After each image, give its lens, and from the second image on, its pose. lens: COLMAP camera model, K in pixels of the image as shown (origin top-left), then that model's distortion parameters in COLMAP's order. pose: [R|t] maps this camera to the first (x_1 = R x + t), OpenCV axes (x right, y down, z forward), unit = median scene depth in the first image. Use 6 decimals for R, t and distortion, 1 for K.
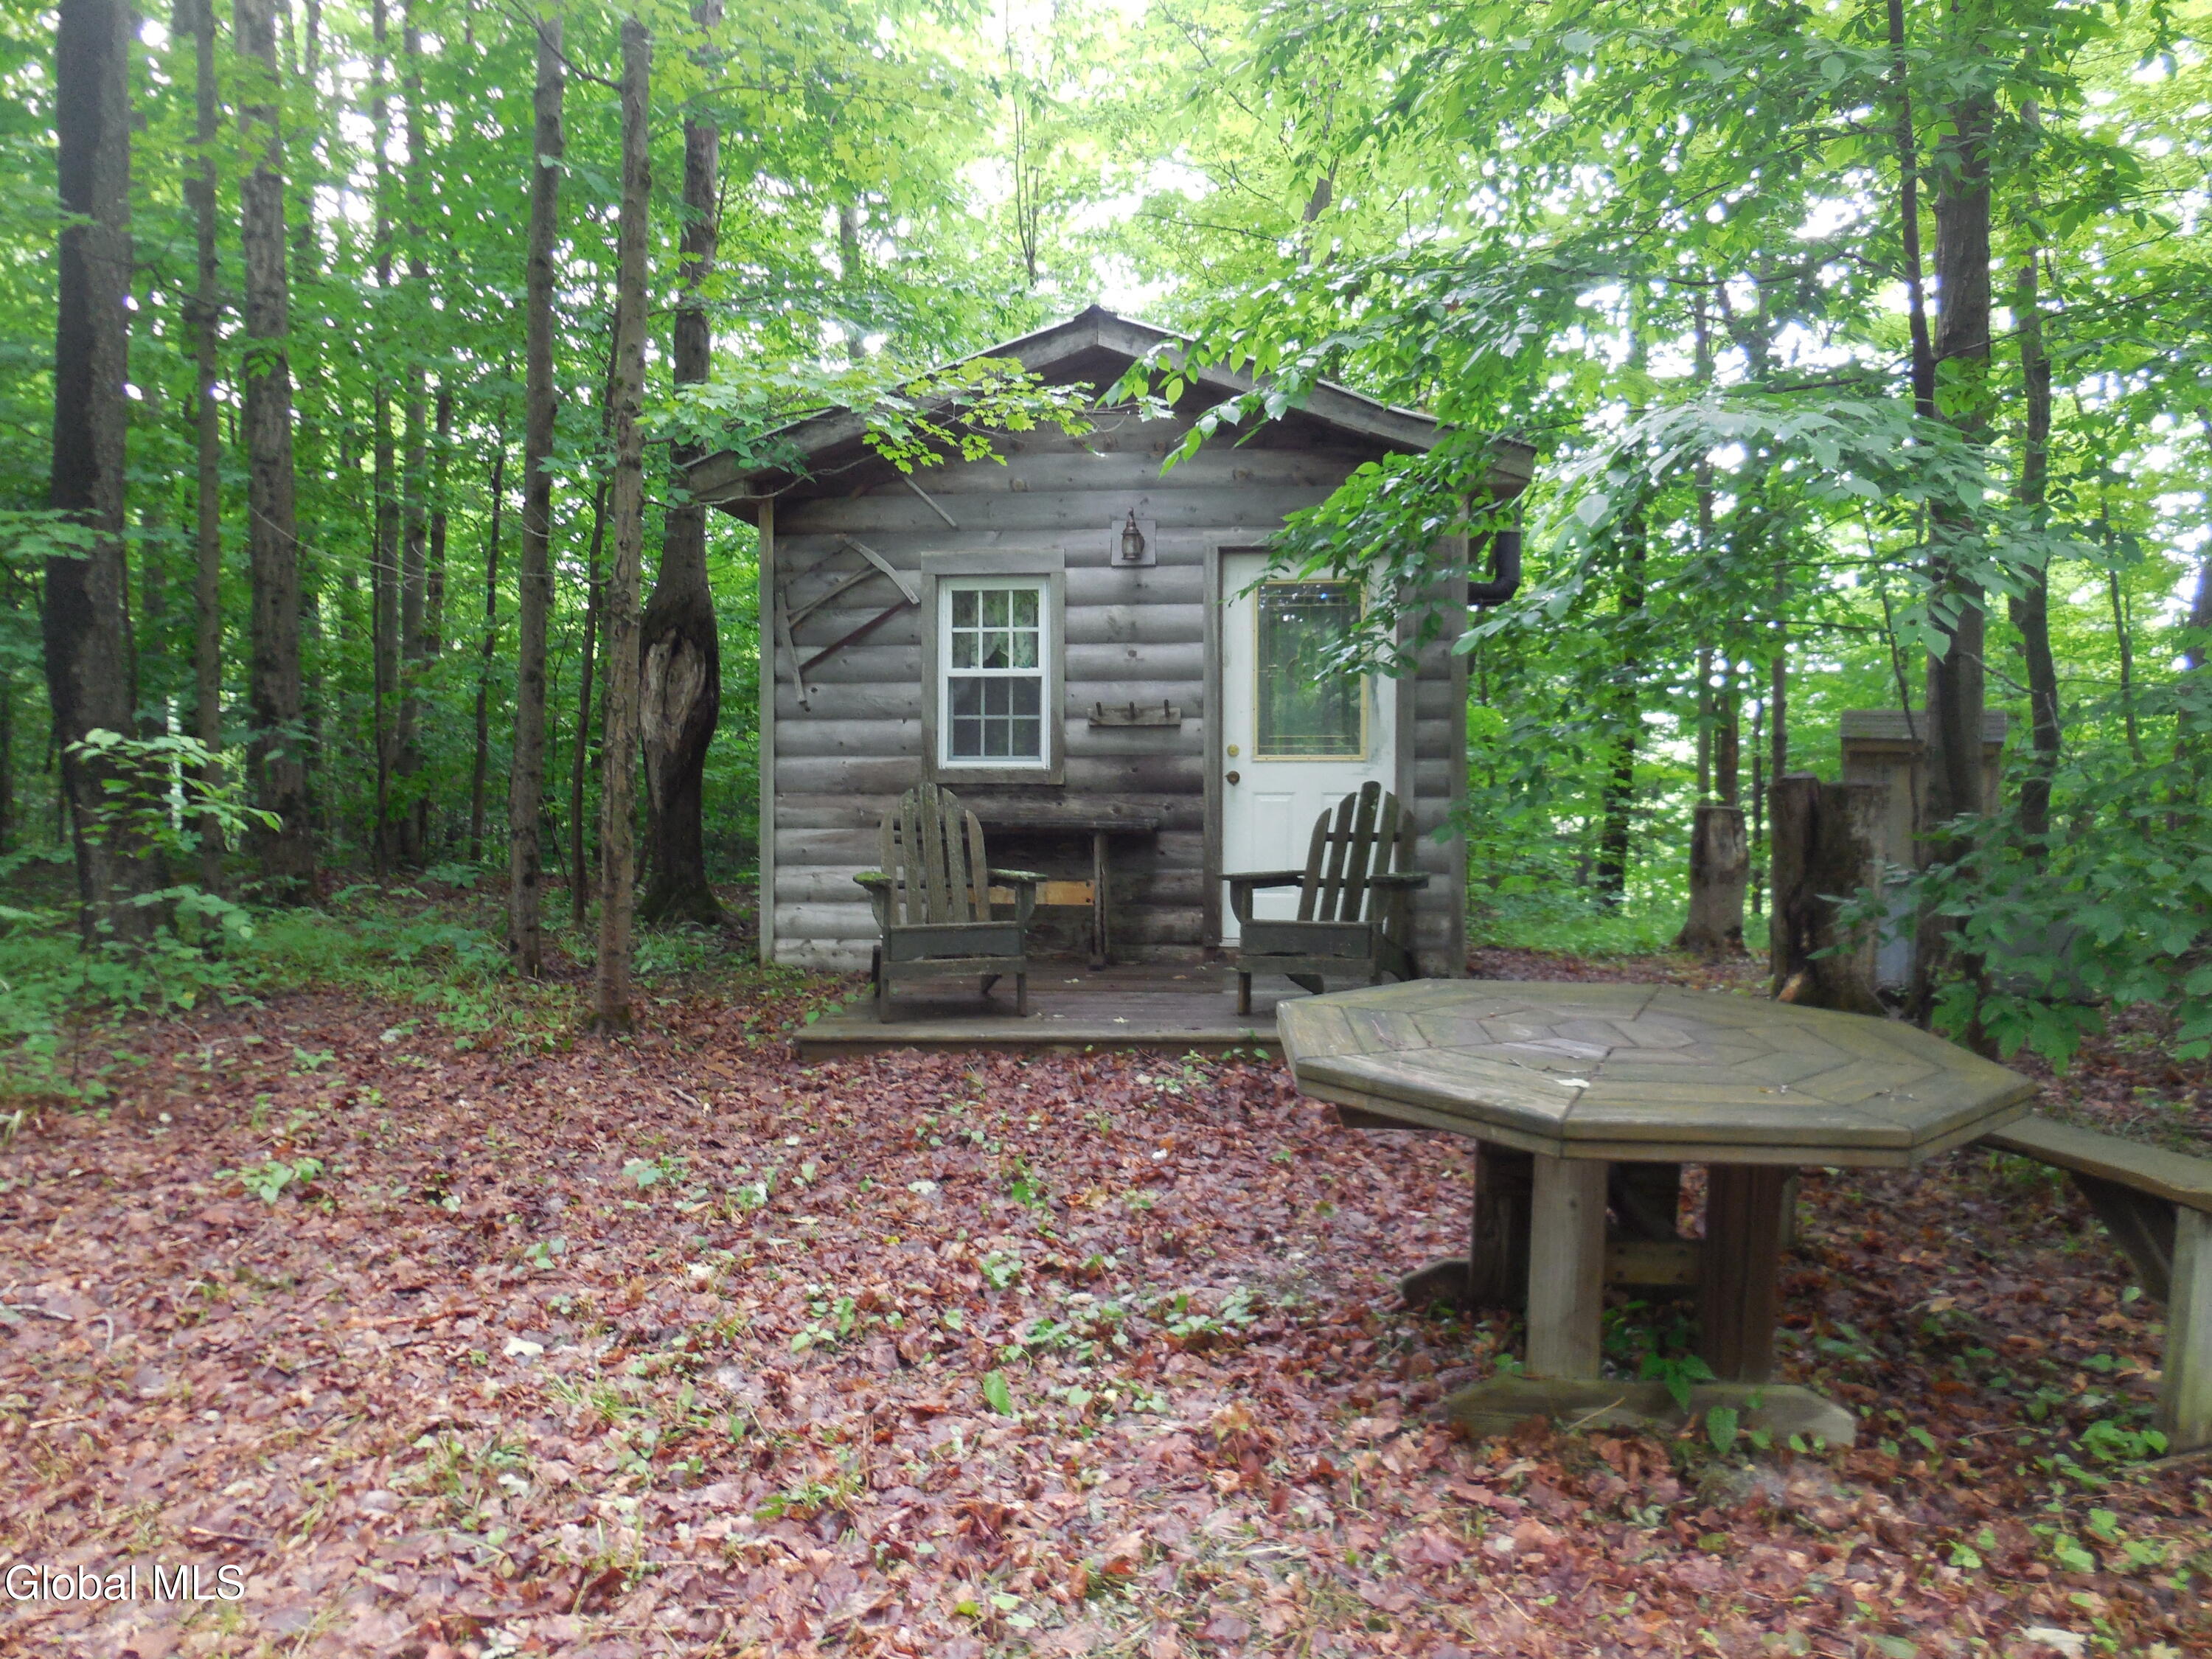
lens RADIAL K [[1678.3, 0, 1107.9], [0, 1678.3, 827.5], [0, 0, 1]] dist [-0.014739, 0.012125]
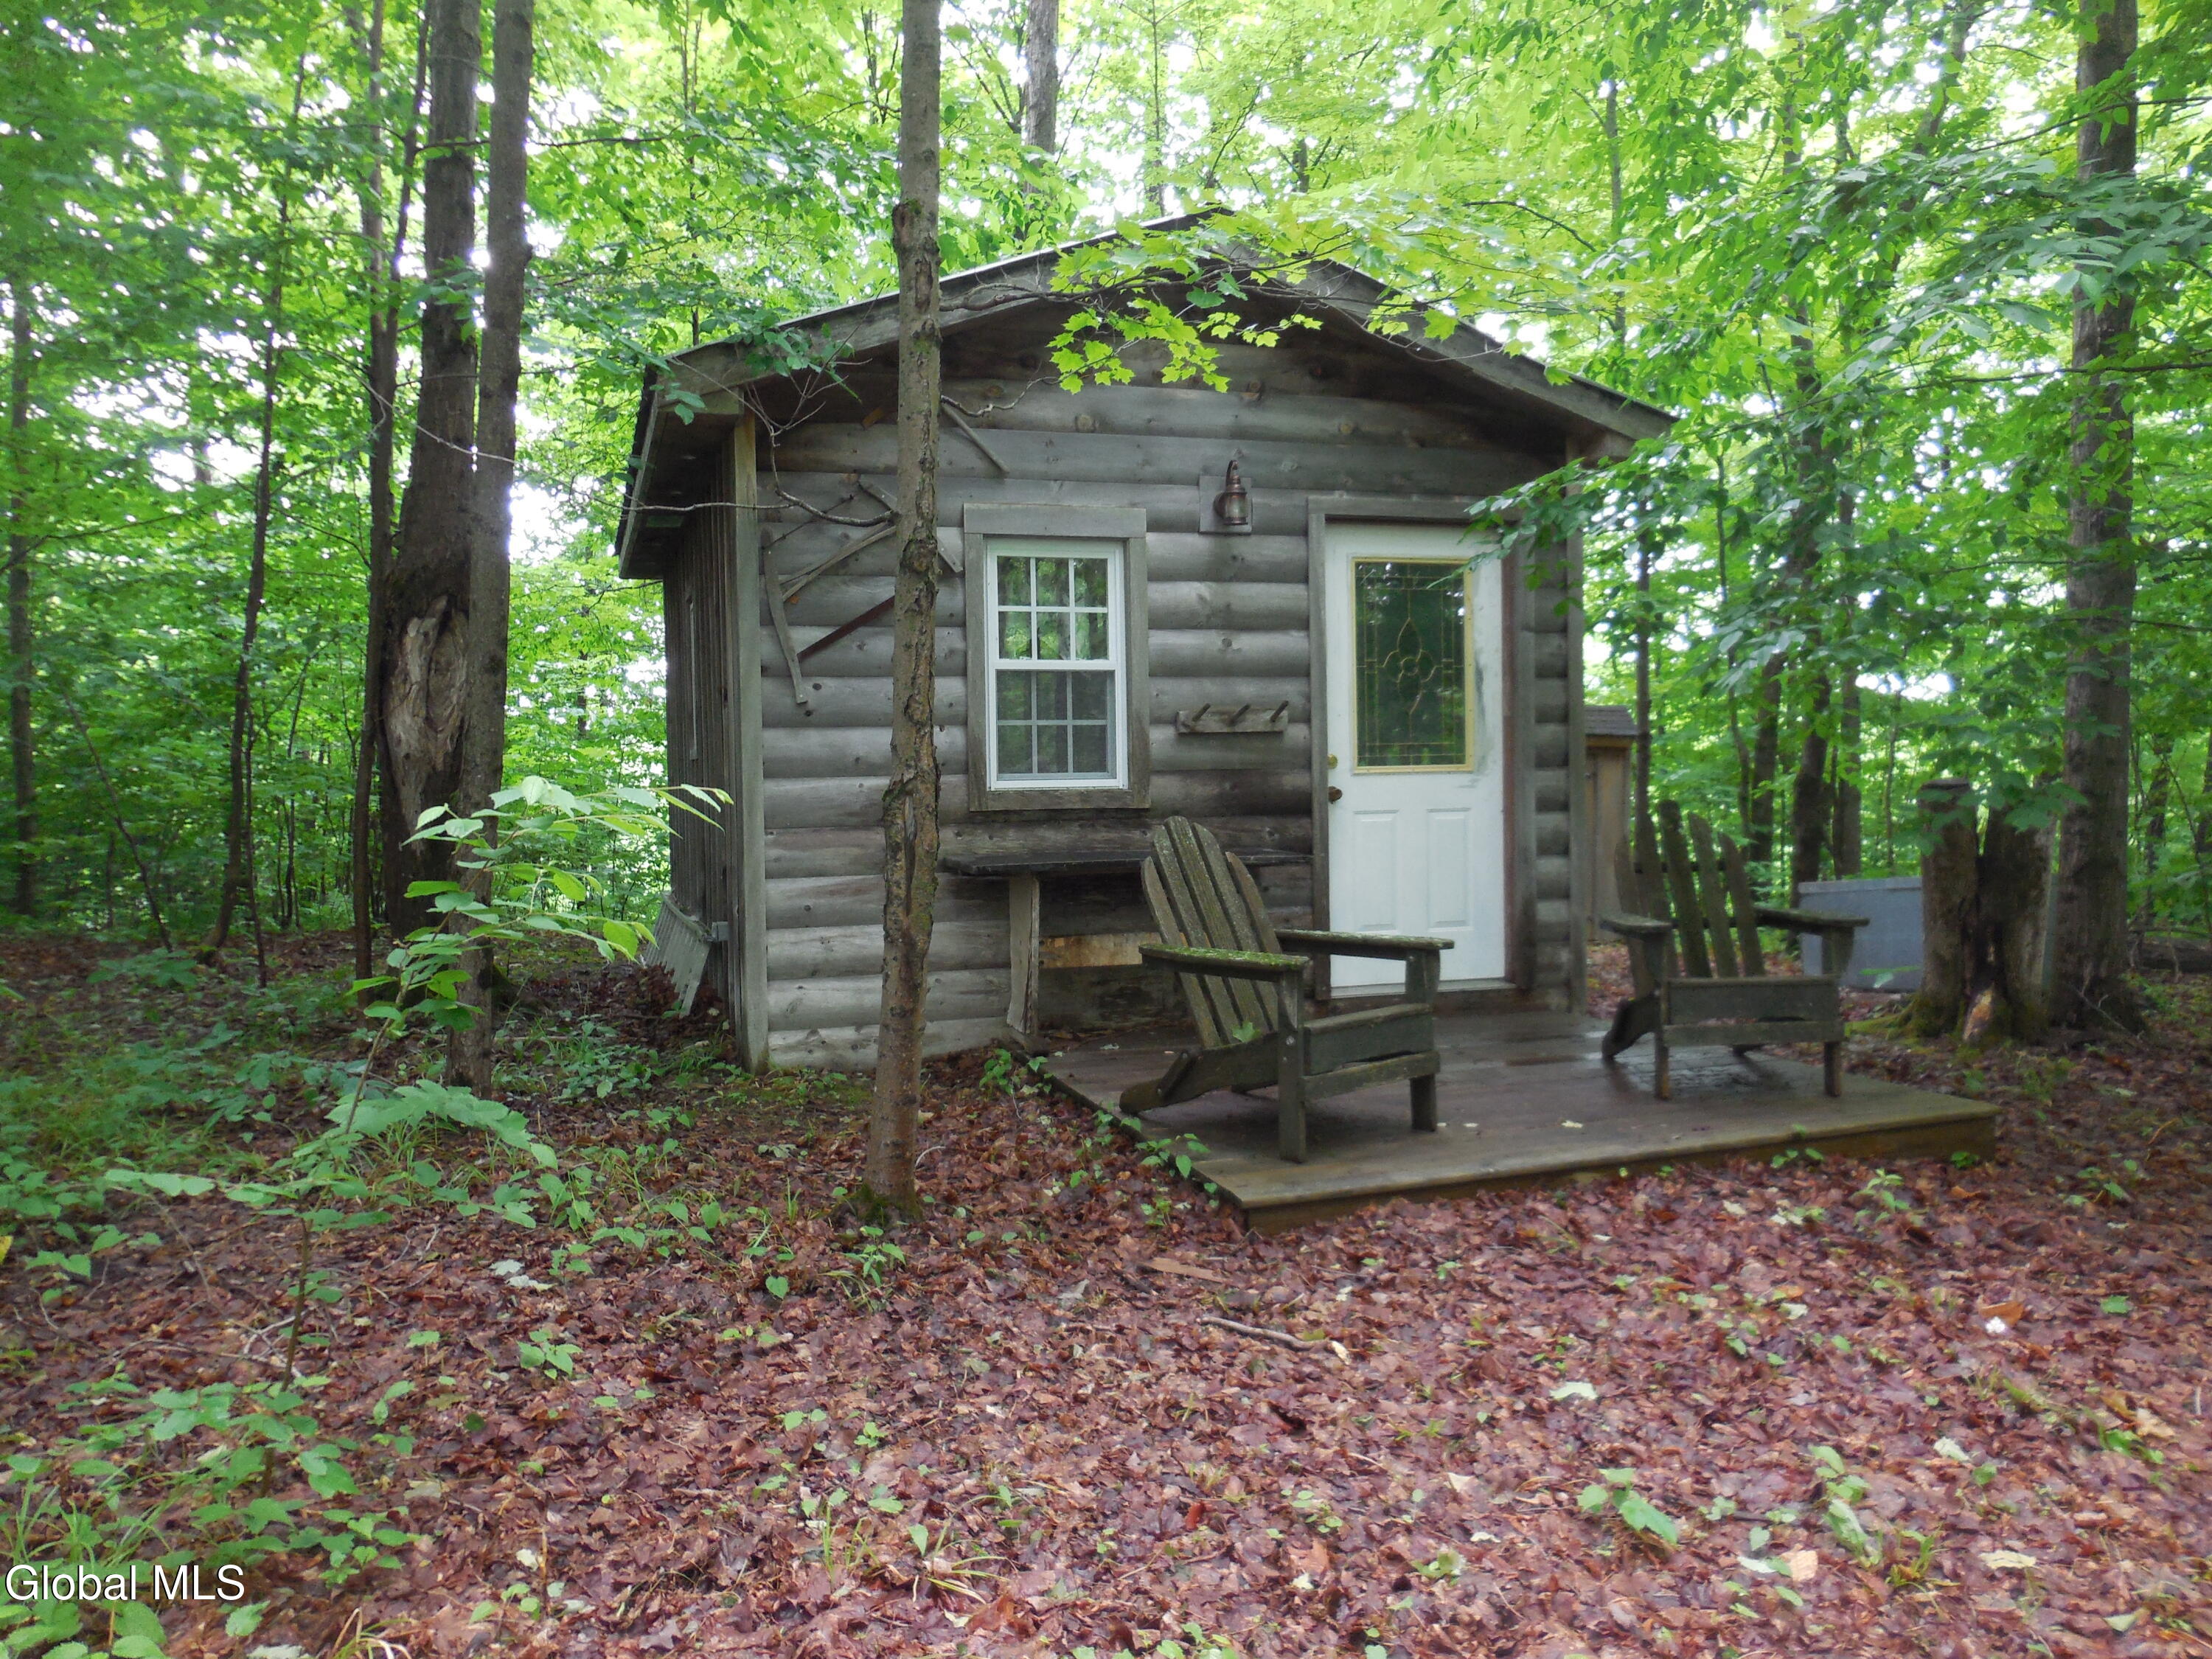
lens RADIAL K [[1678.3, 0, 1104.8], [0, 1678.3, 829.8], [0, 0, 1]] dist [-0.014739, 0.012125]
pose [[0.917433, -0.029785, 0.396775, -0.355648], [0.032649, 0.999467, -0.000464, -0.015469], [-0.396550, 0.013380, 0.917916, 0.284922]]
